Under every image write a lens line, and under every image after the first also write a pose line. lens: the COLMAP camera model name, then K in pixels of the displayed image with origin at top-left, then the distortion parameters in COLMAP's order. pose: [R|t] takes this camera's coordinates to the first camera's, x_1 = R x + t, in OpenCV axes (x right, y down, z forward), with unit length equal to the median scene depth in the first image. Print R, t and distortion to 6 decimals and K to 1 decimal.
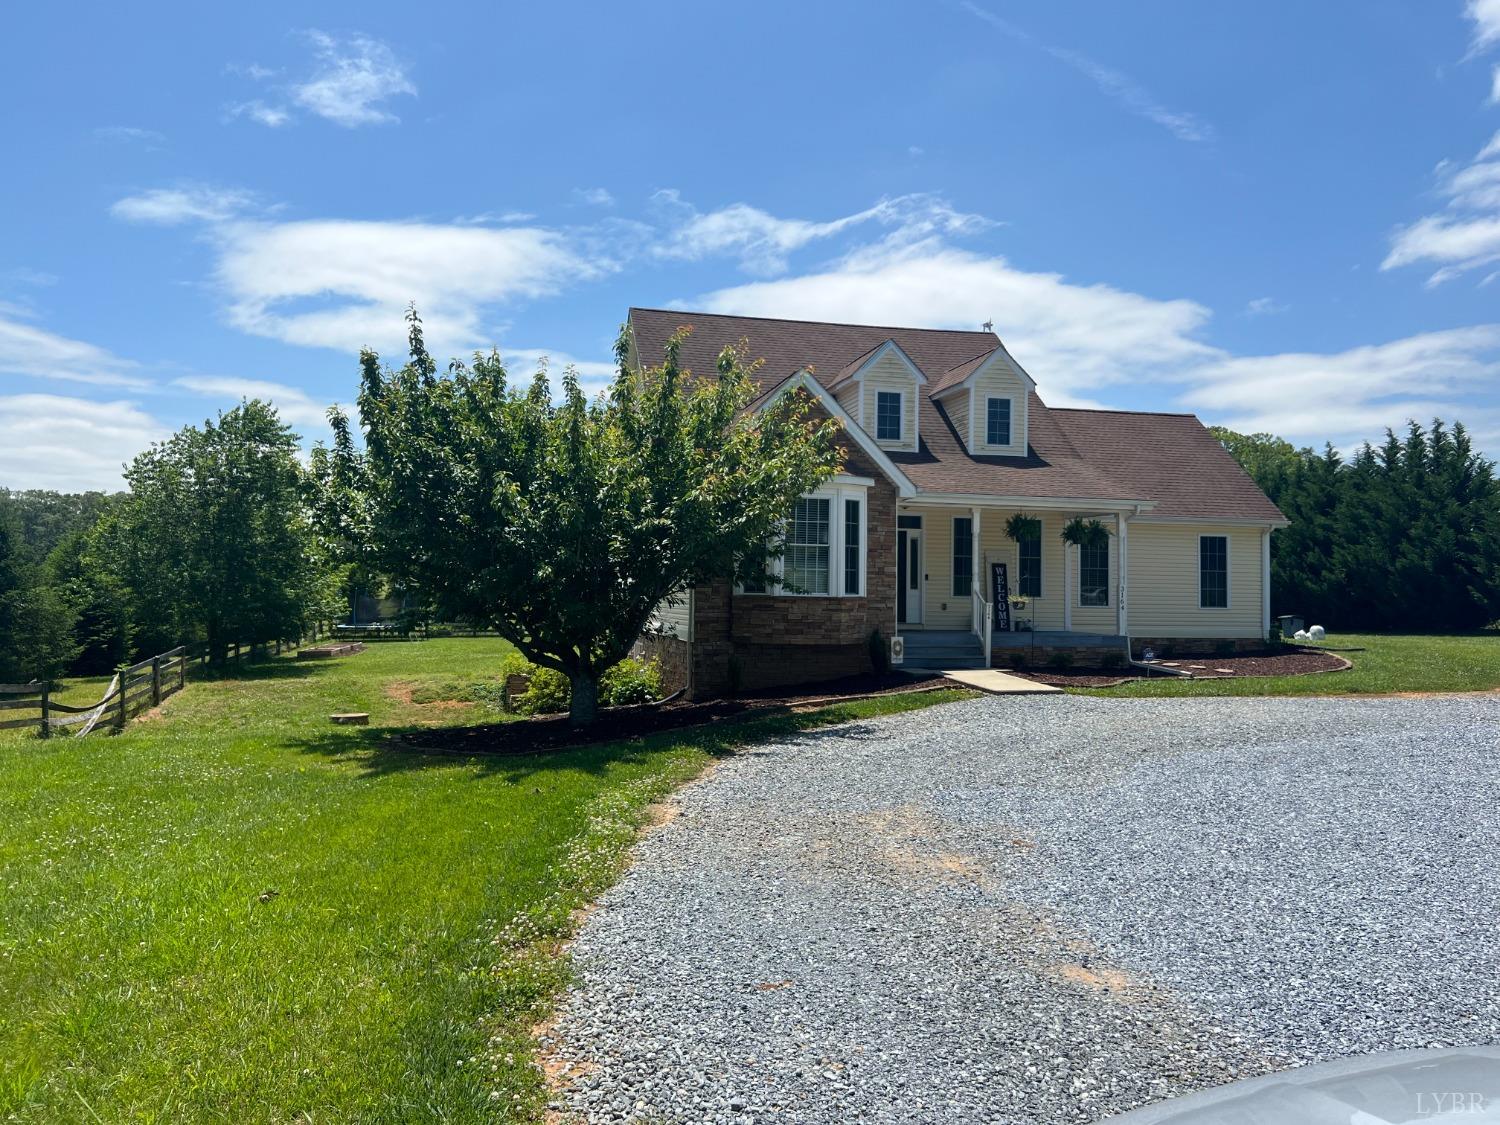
lens RADIAL K [[1124.1, 0, 744.1], [0, 1124.1, 557.0], [0, 0, 1]] dist [0.065771, -0.070047]
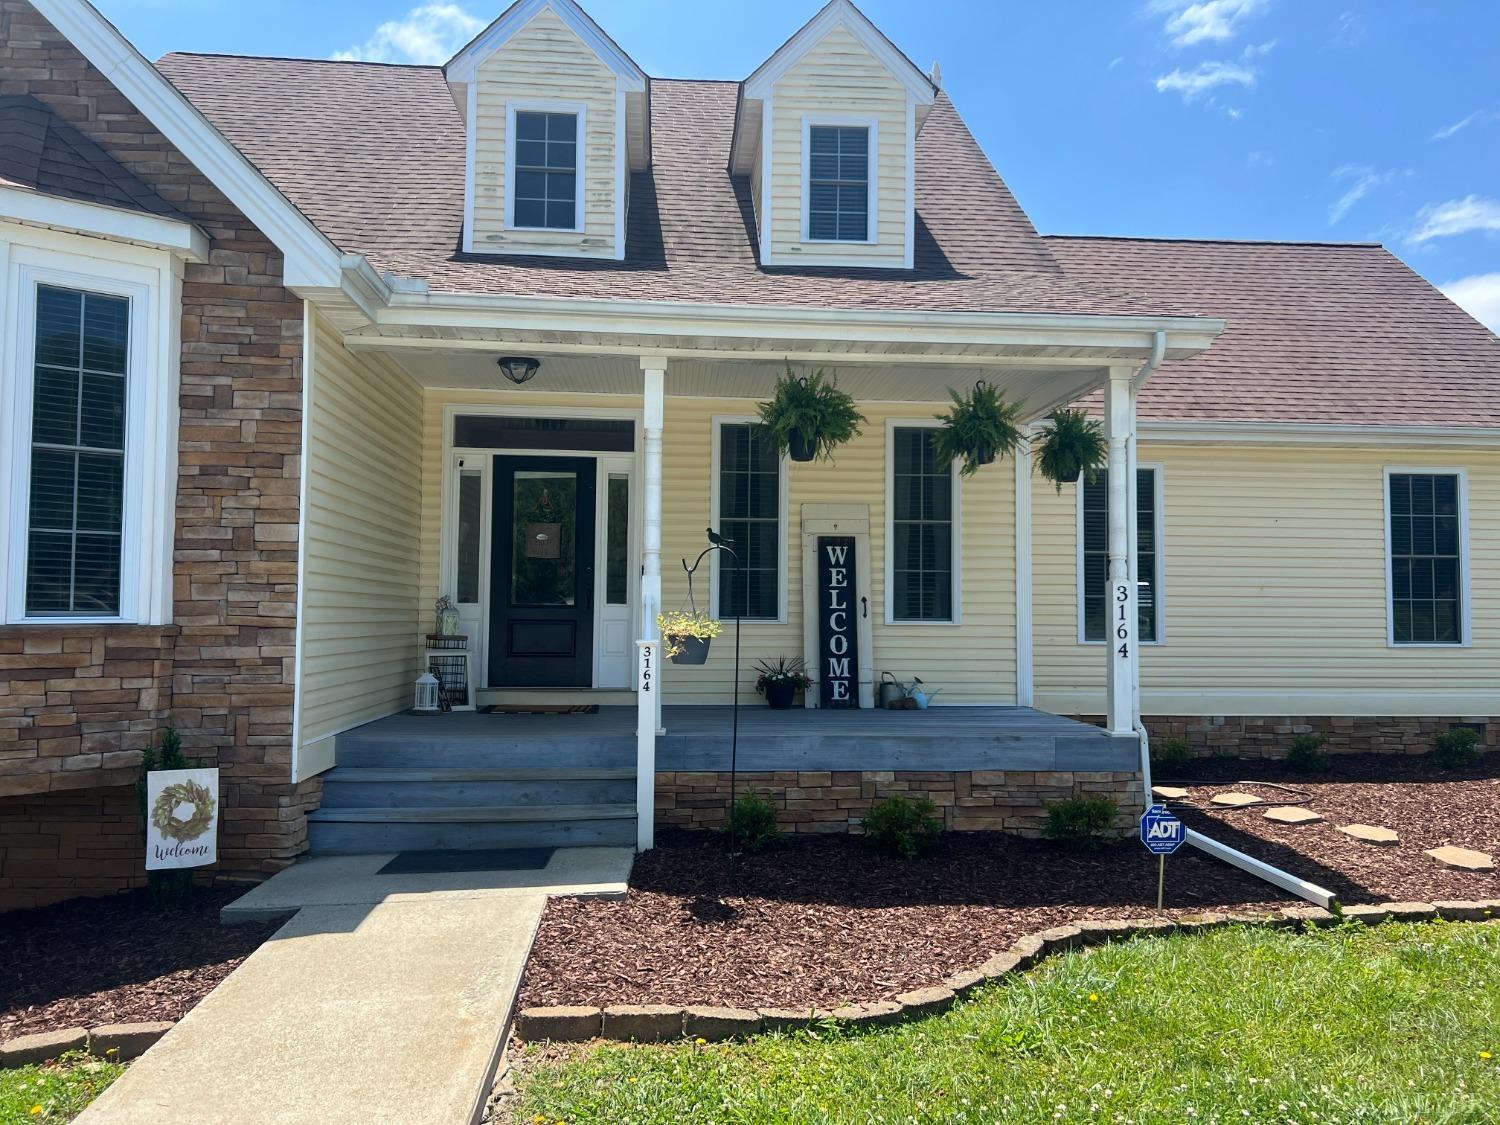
lens RADIAL K [[1124.1, 0, 760.8], [0, 1124.1, 564.5], [0, 0, 1]] dist [0.065771, -0.070047]
pose [[0.989309, -0.013235, -0.145236, 0.260680], [0.010764, 0.999784, -0.017783, 0.022609], [0.145440, 0.016030, 0.989237, 0.615003]]
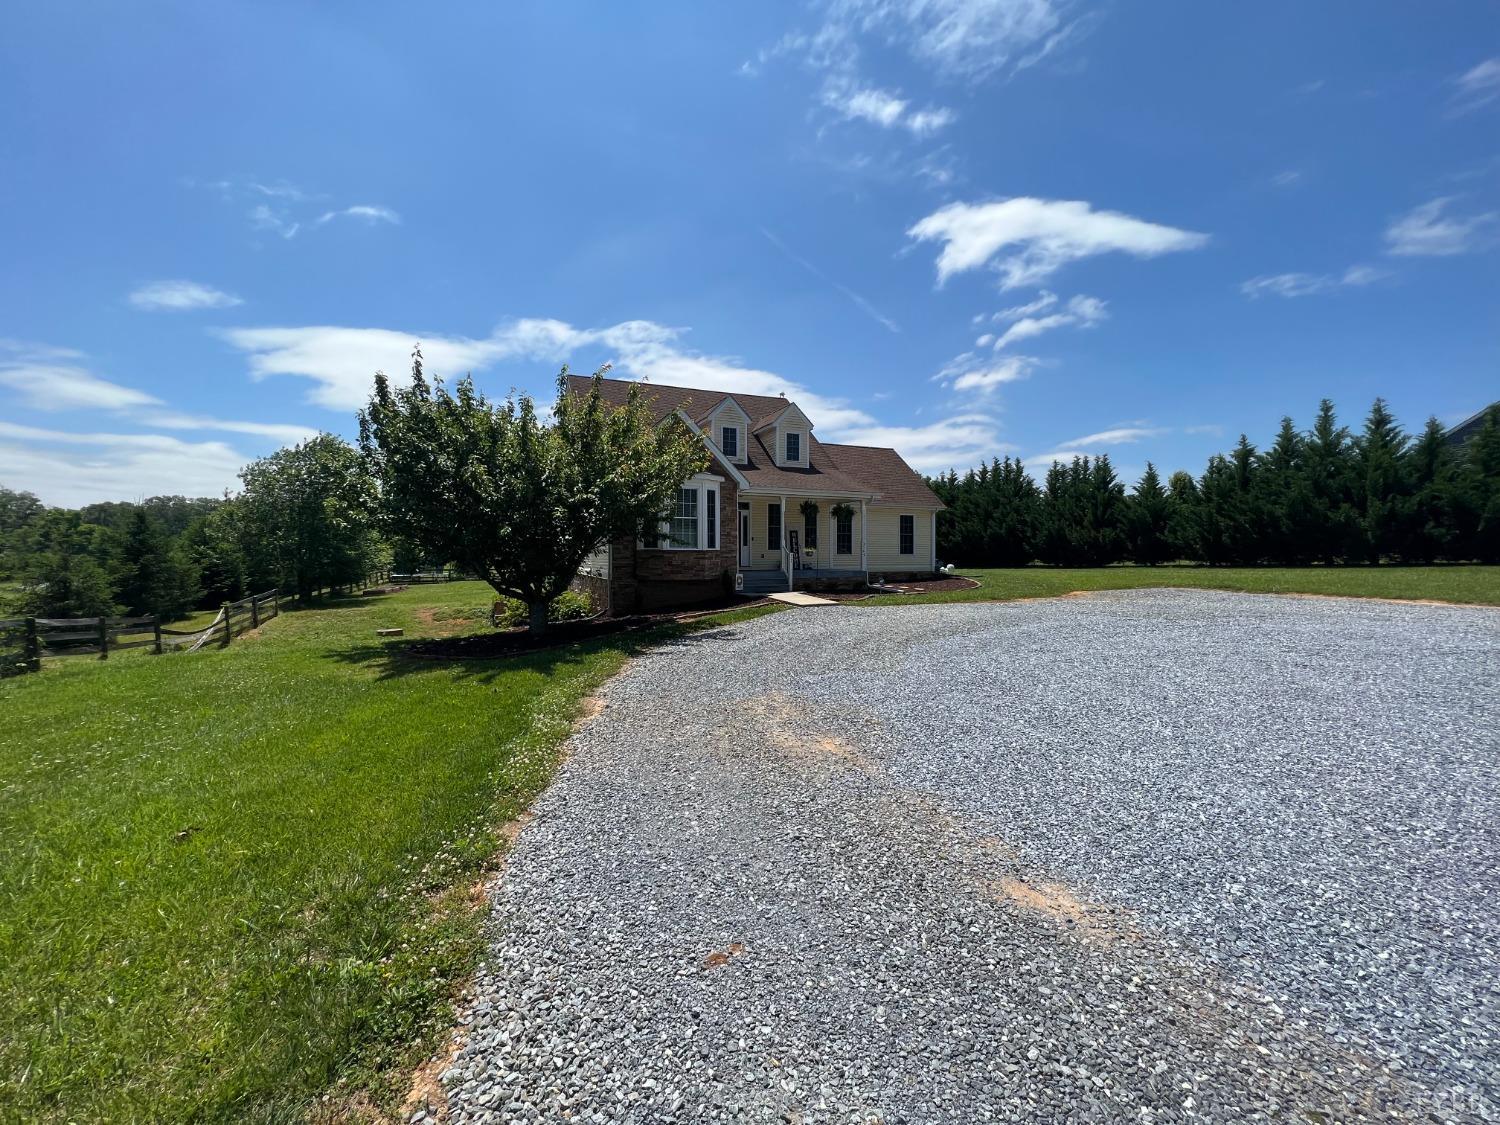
lens RADIAL K [[612.6, 0, 753.6], [0, 612.6, 554.1], [0, 0, 1]] dist [0.000737, 0.001541]
pose [[0.982840, -0.012273, 0.184052, -0.006033], [0.005977, 0.999379, 0.034722, 0.009293], [-0.184364, -0.033026, 0.982303, 0.097122]]
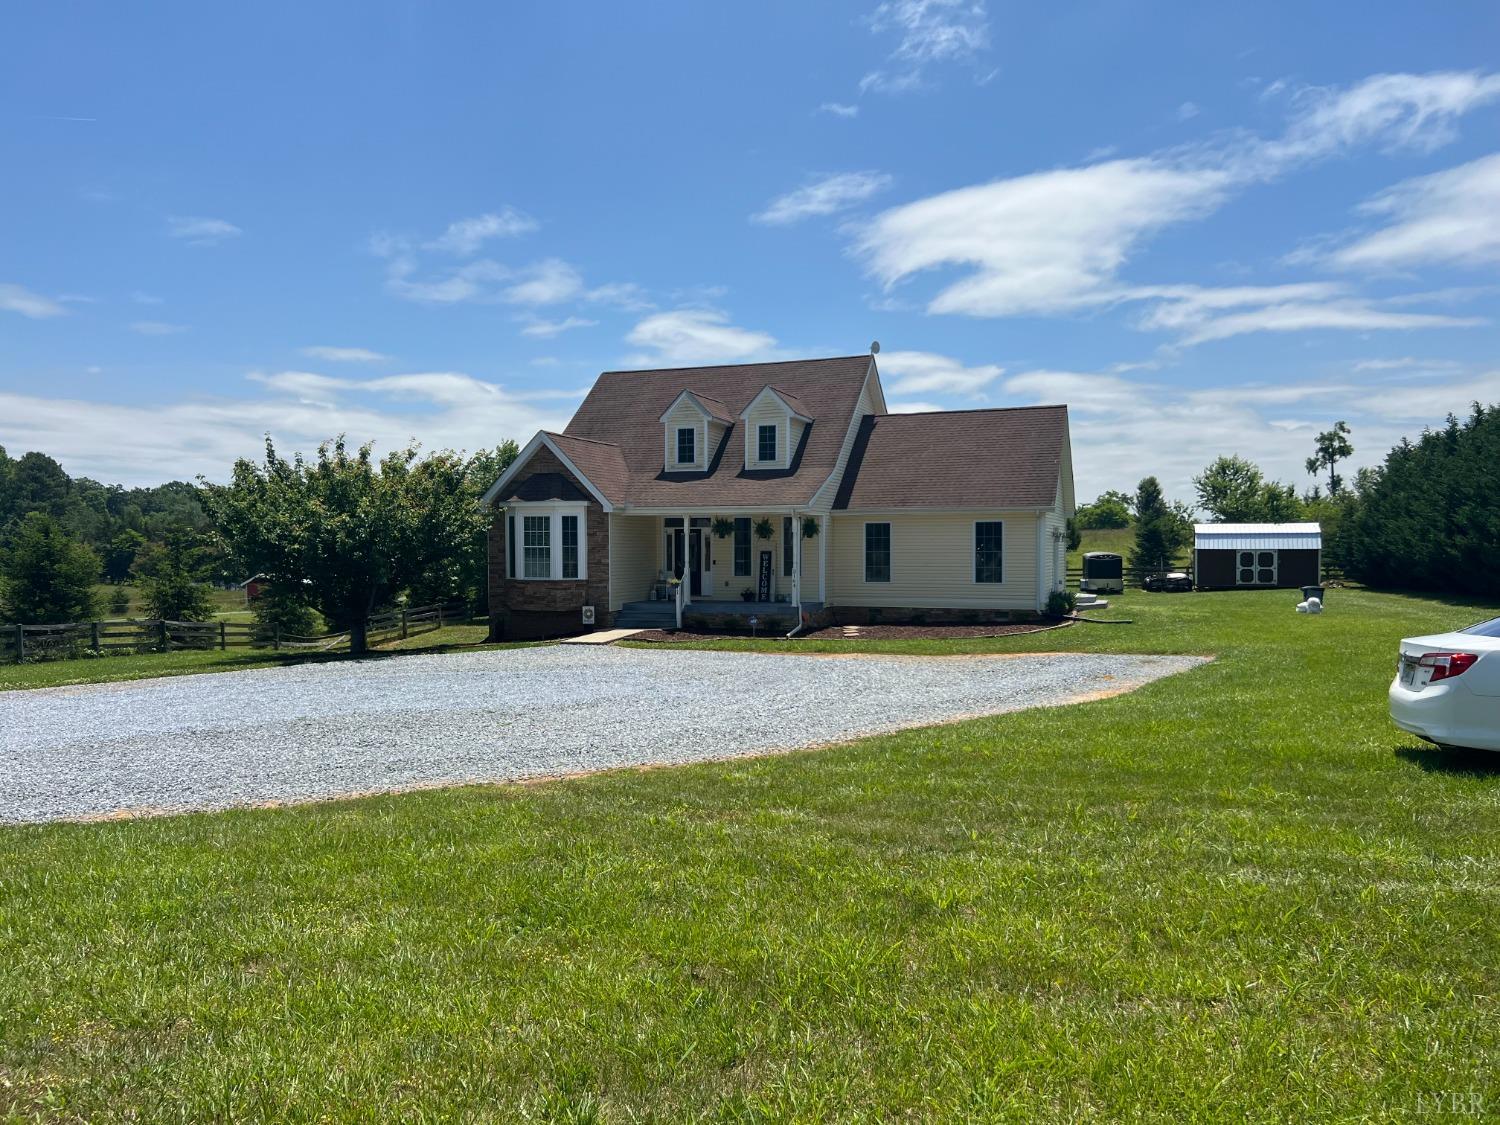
lens RADIAL K [[1169.0, 0, 741.1], [0, 1169.0, 599.8], [0, 0, 1]] dist [0.073921, -0.035255]
pose [[0.831637, 0.010254, -0.555225, 0.980255], [0.032772, 0.997181, 0.067502, -0.031285], [0.554352, -0.074333, 0.828956, -0.163062]]
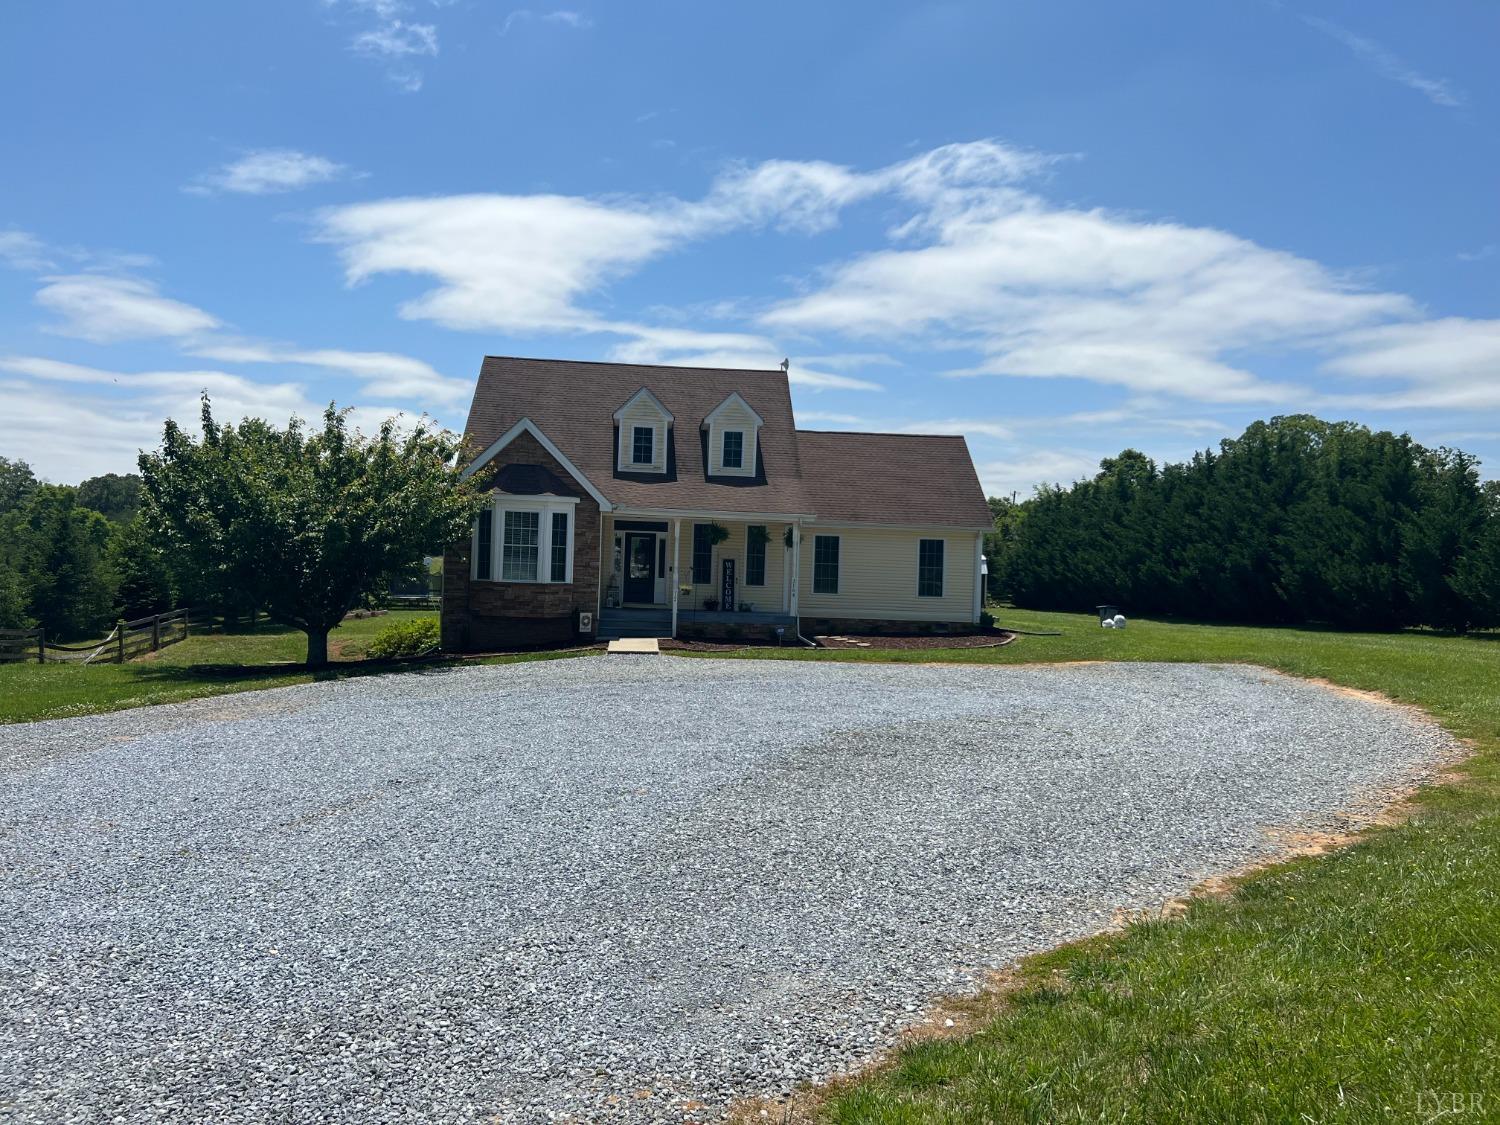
lens RADIAL K [[1169.0, 0, 749.2], [0, 1169.0, 587.2], [0, 0, 1]] dist [0.073921, -0.035255]
pose [[0.989980, 0.022370, -0.139422, 0.444122], [-0.015636, 0.998666, 0.049208, -0.029160], [0.140337, -0.046535, 0.989010, -0.334629]]
